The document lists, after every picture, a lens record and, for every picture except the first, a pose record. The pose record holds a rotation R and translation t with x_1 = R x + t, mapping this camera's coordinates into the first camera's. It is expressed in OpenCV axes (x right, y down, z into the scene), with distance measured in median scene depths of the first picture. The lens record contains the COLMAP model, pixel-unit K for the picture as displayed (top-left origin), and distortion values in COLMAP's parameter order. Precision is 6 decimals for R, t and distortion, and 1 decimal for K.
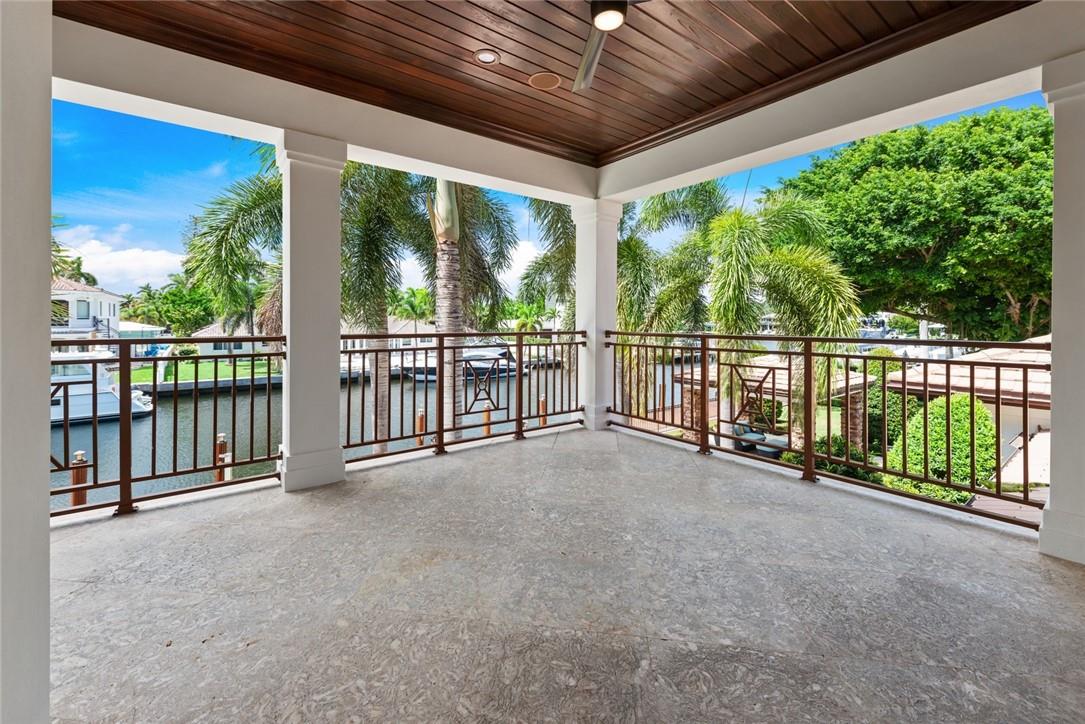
lens RADIAL K [[456.7, 0, 553.9], [0, 456.7, 315.2], [0, 0, 1]] dist [0.005187, 0.000158]
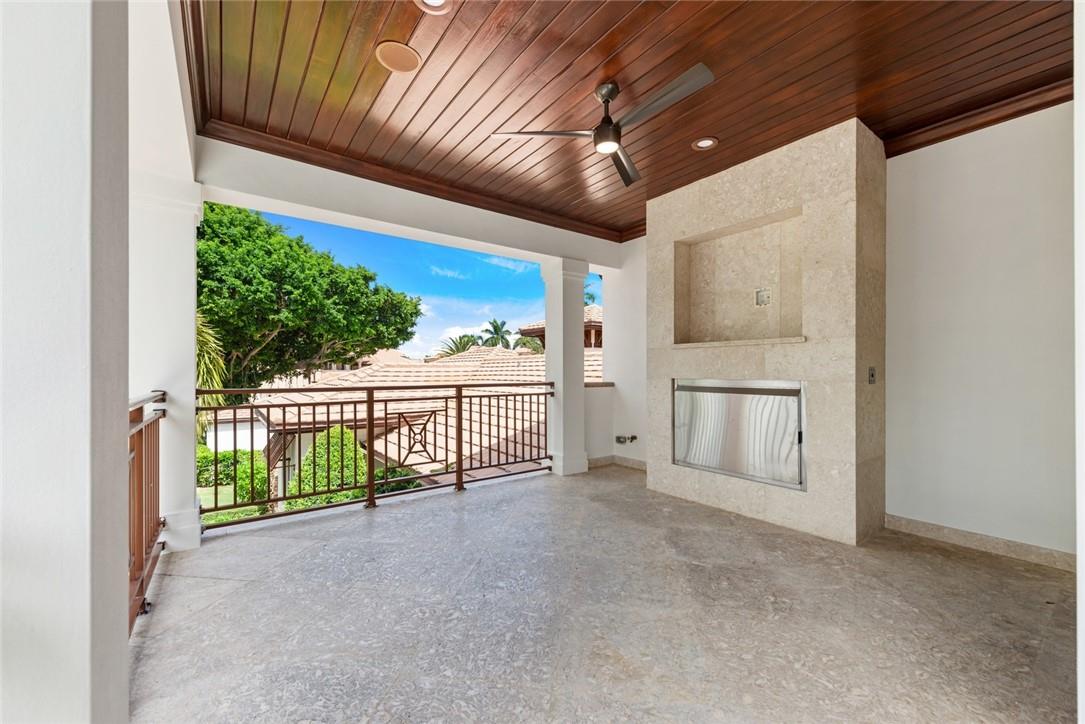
lens RADIAL K [[425.2, 0, 542.6], [0, 425.2, 371.1], [0, 0, 1]] dist [0.001546, -0.000185]
pose [[0.026654, -0.002199, 0.999642, -0.799120], [-0.010174, 0.999945, 0.002471, 0.004143], [-0.999593, -0.010237, 0.026630, 0.837939]]
